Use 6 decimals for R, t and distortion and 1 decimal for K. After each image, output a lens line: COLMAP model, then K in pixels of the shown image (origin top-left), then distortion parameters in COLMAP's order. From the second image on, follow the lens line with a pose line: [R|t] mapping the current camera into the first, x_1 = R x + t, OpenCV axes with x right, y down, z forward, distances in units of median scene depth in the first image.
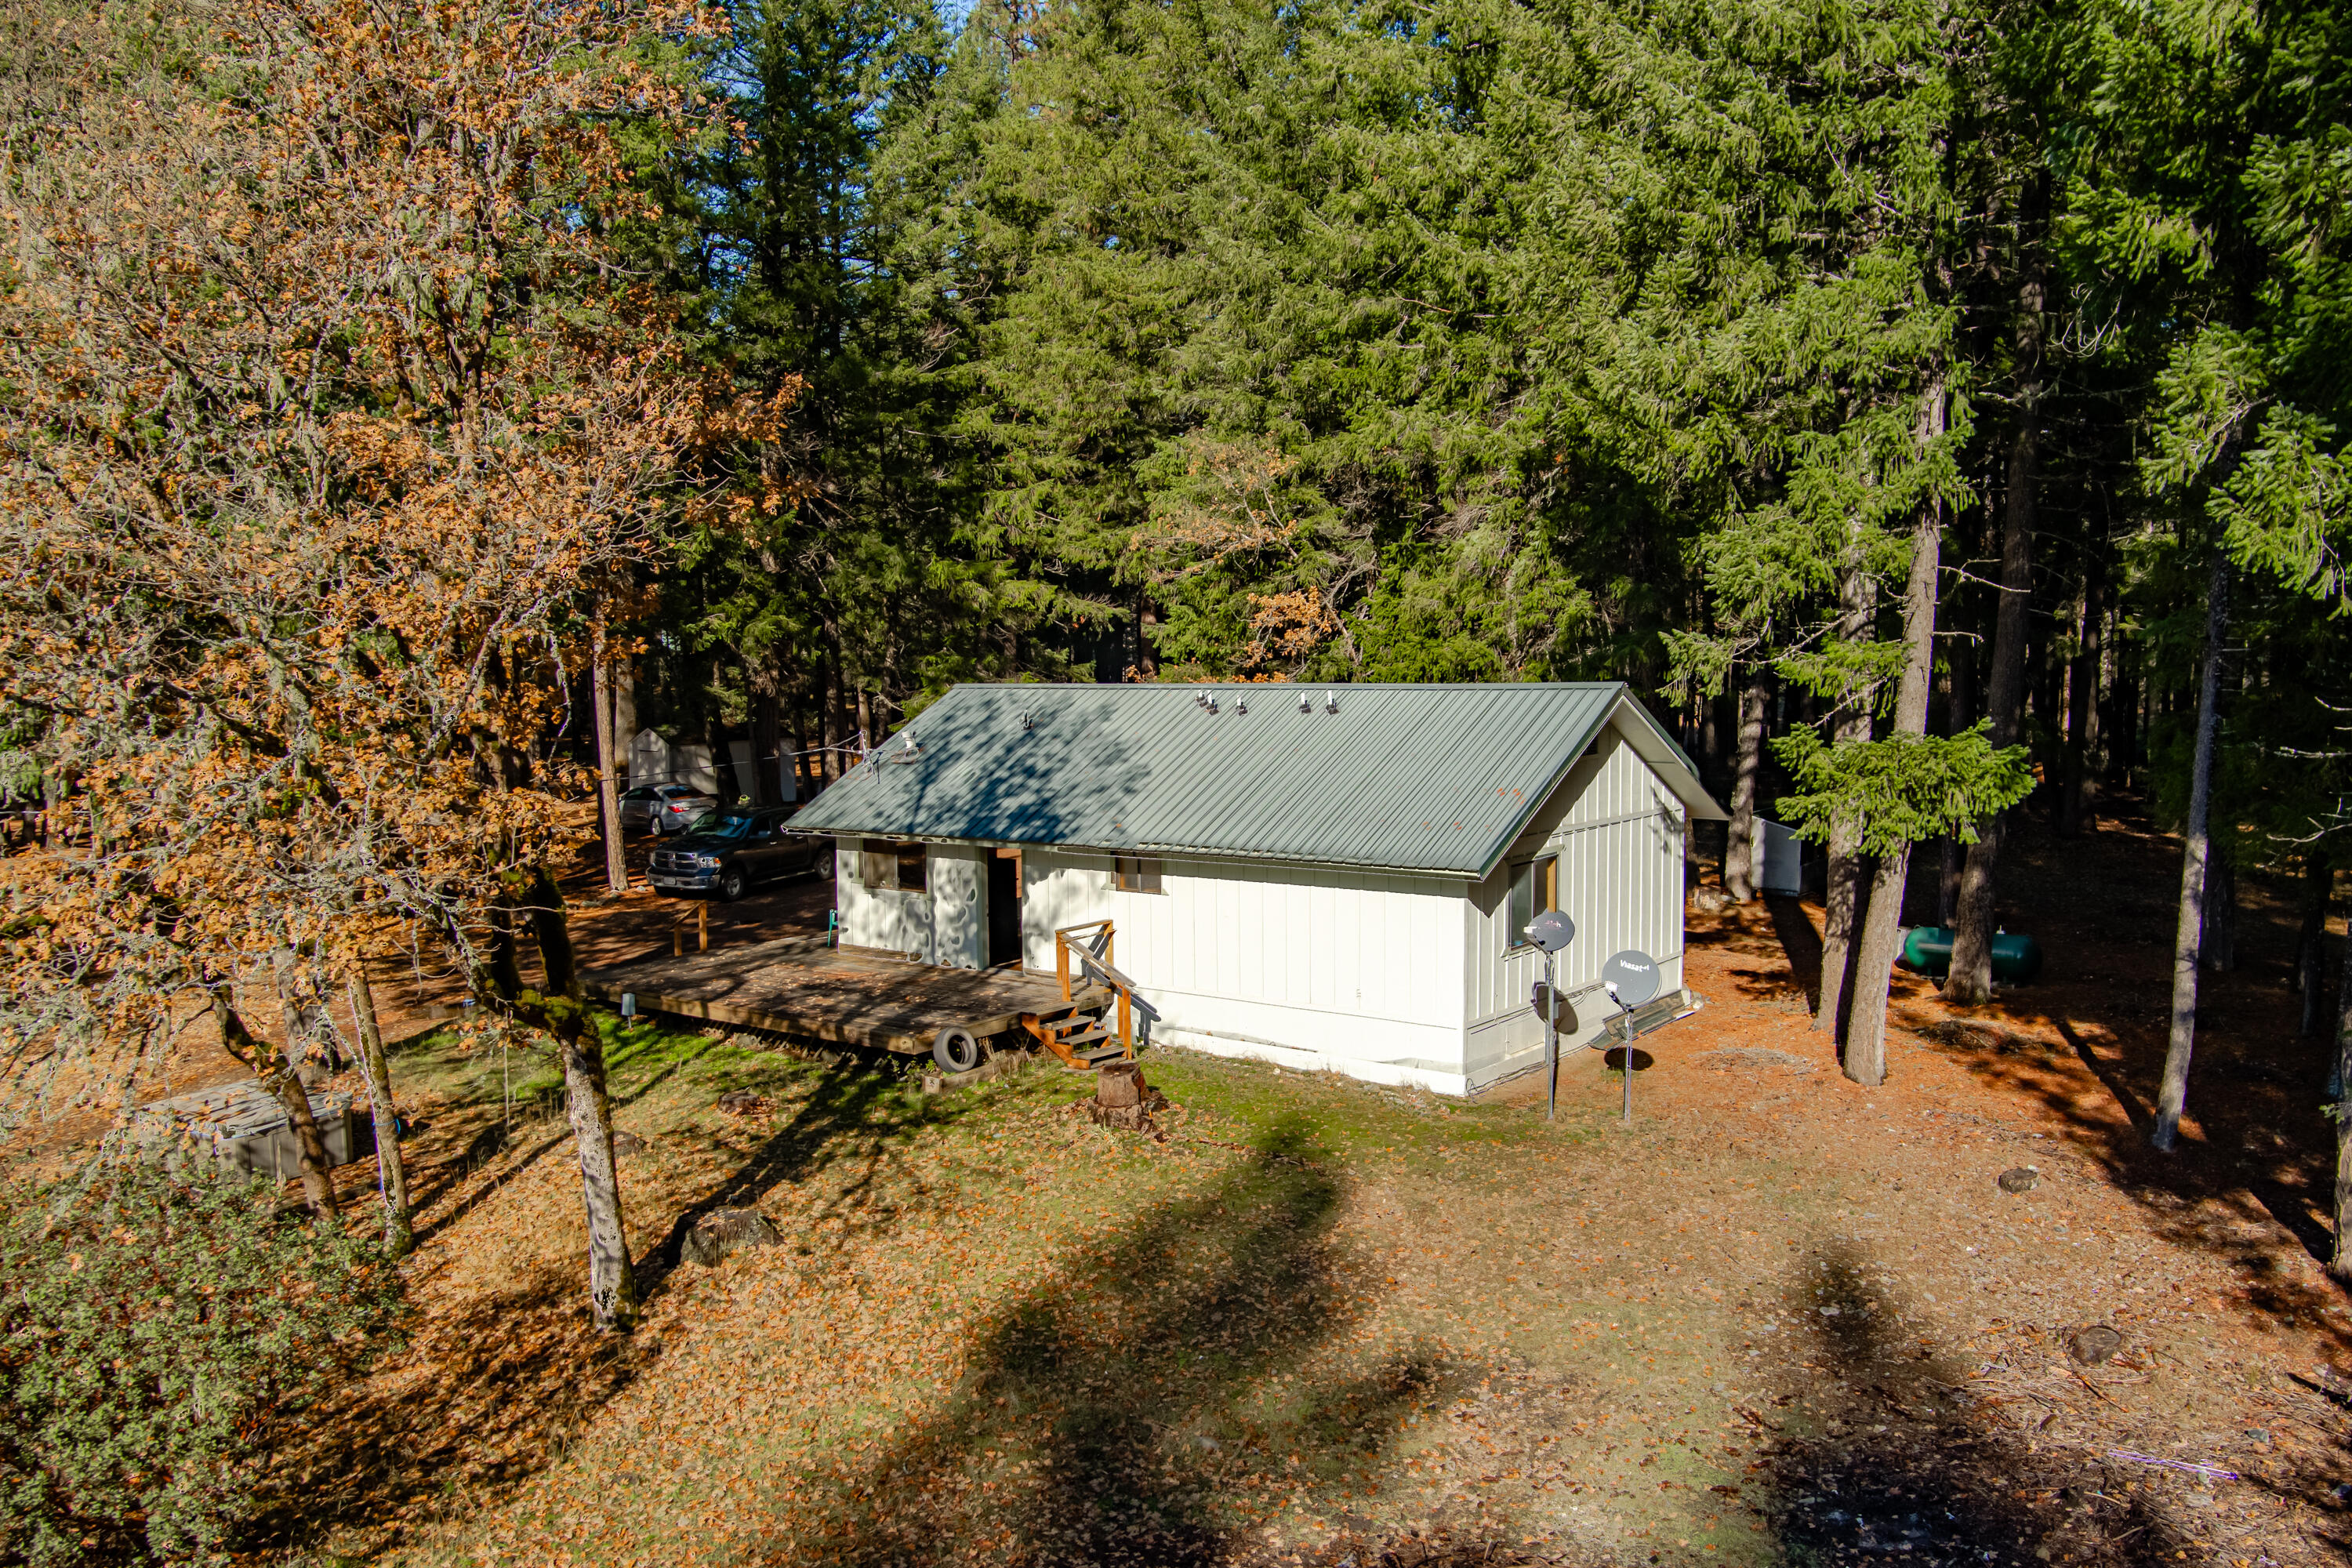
lens RADIAL K [[1874.5, 0, 1176.0], [0, 1874.5, 784.0], [0, 0, 1]] dist [-0.056767, 0.002758]
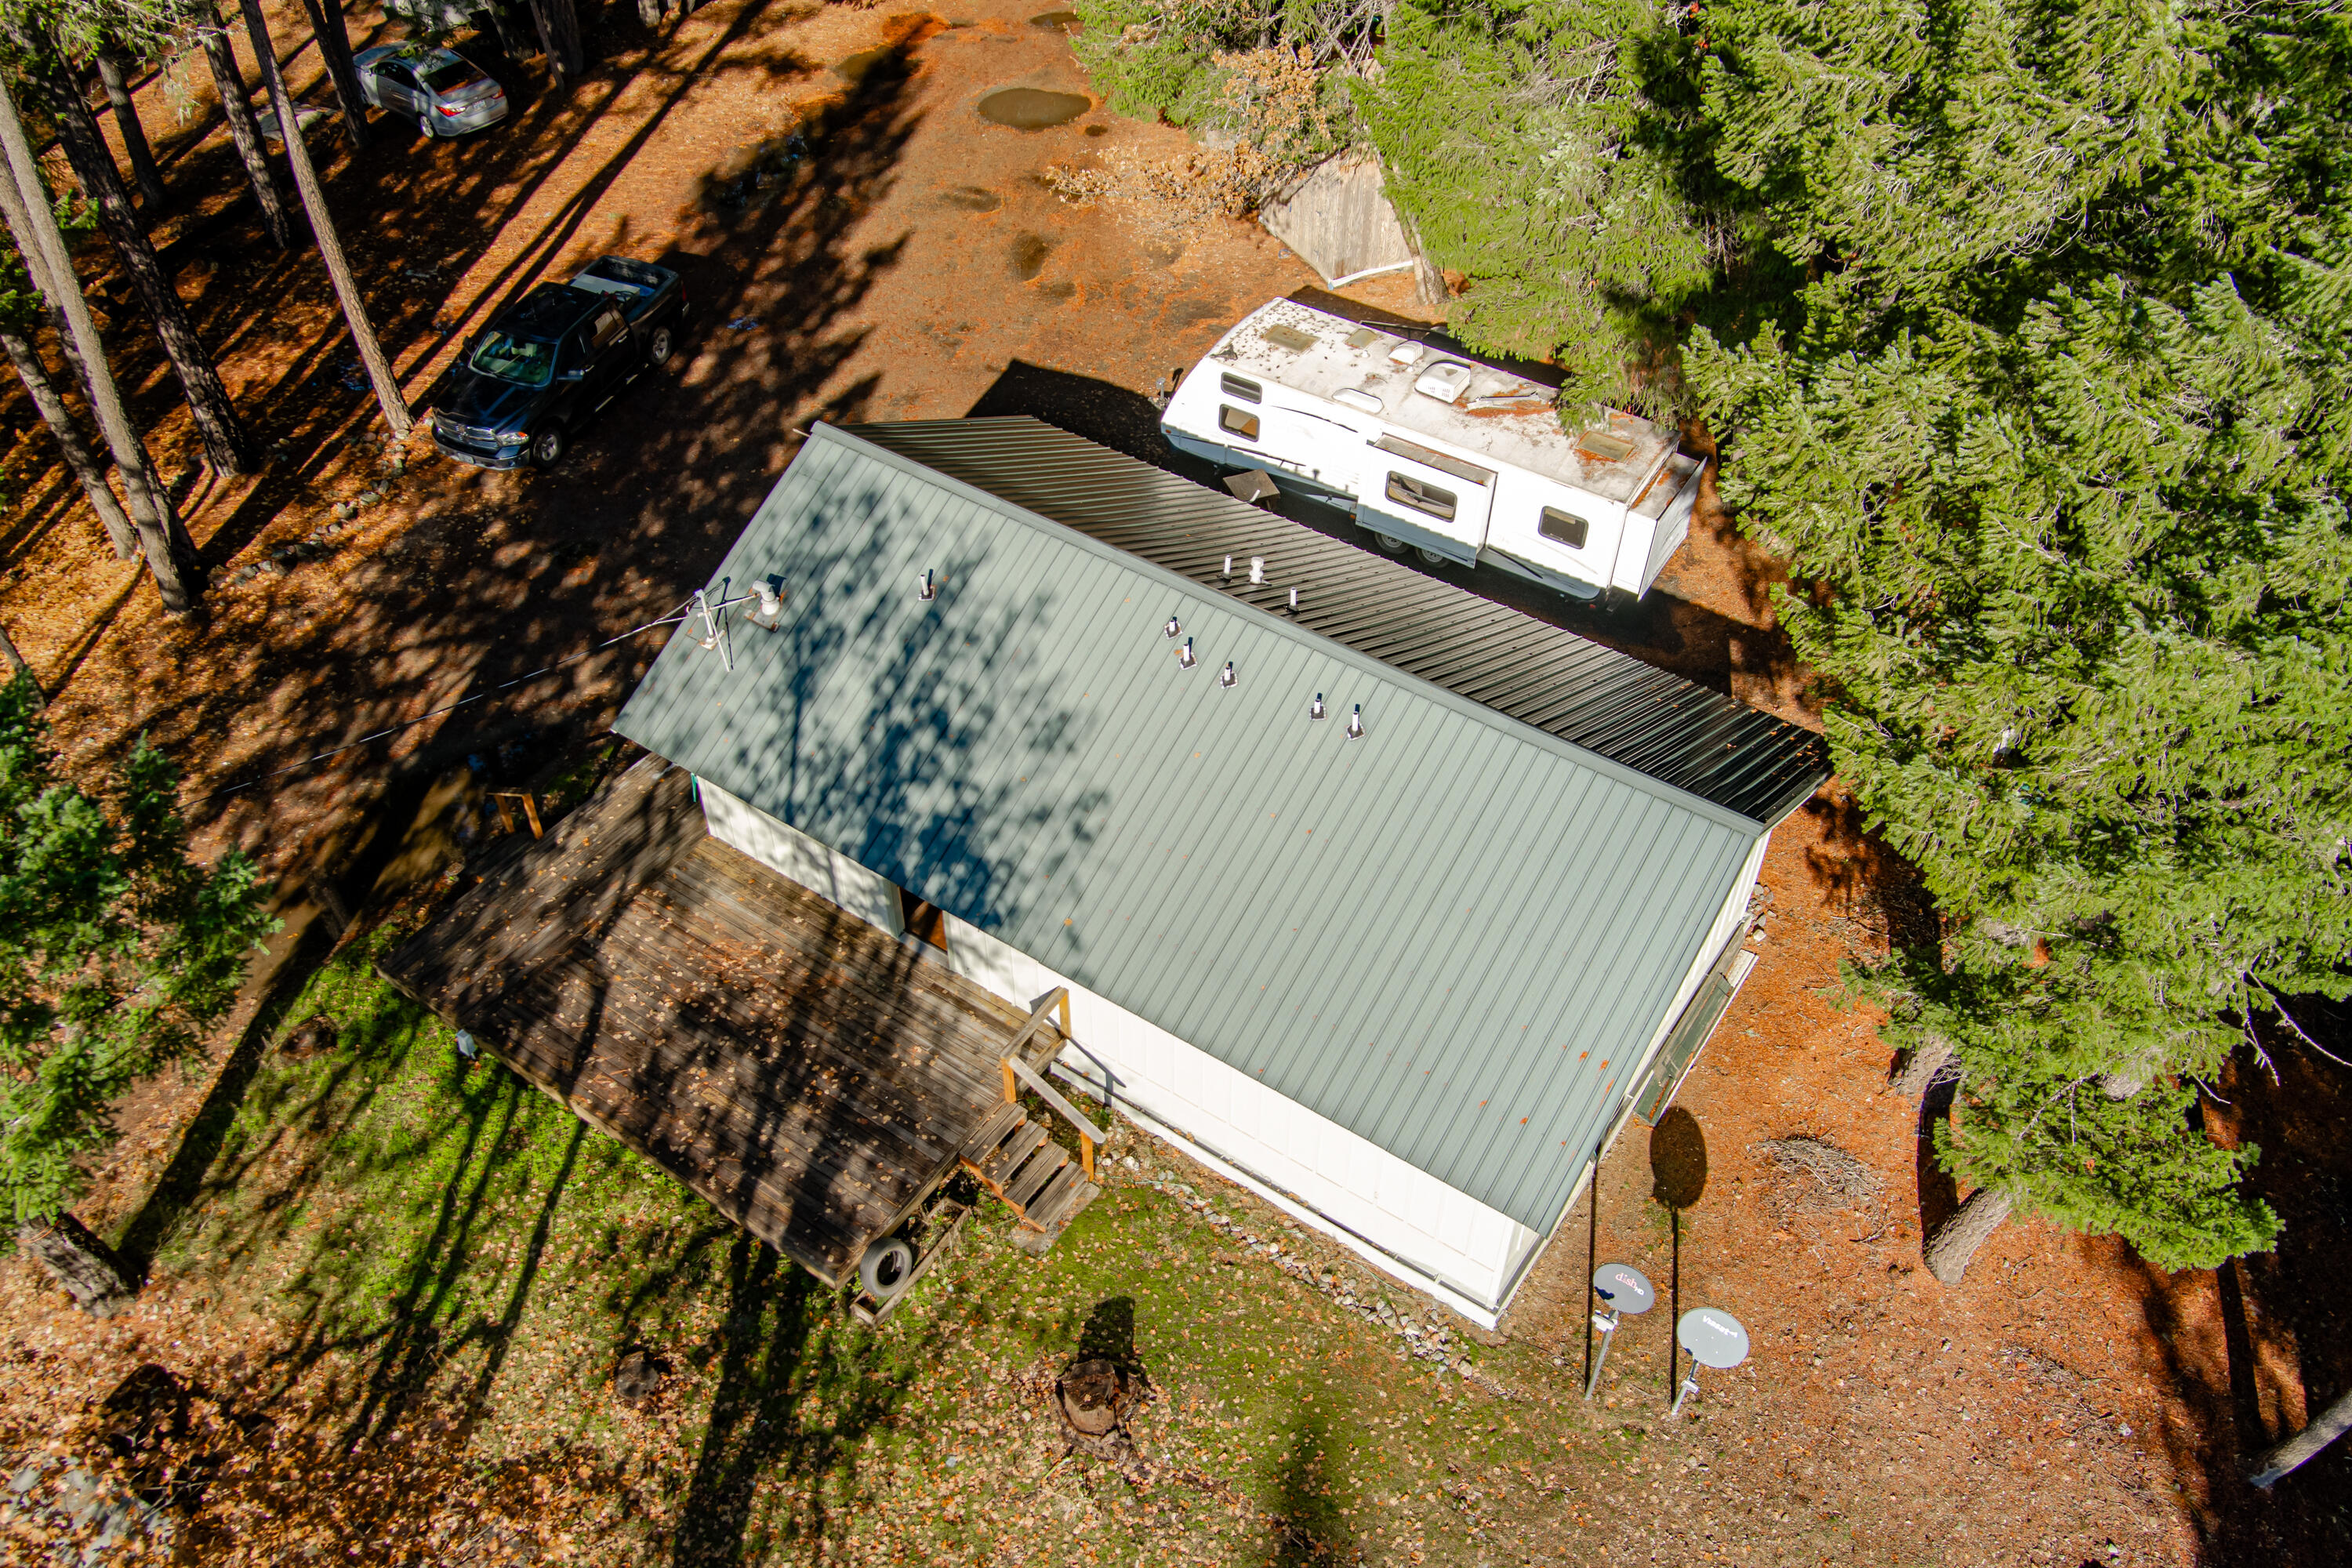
lens RADIAL K [[1874.5, 0, 1176.0], [0, 1874.5, 784.0], [0, 0, 1]] dist [-0.056767, 0.002758]
pose [[0.998693, -0.020173, 0.046965, -0.020966], [-0.014055, 0.775033, 0.631764, -0.469768], [-0.049144, -0.631598, 0.773737, 0.417505]]
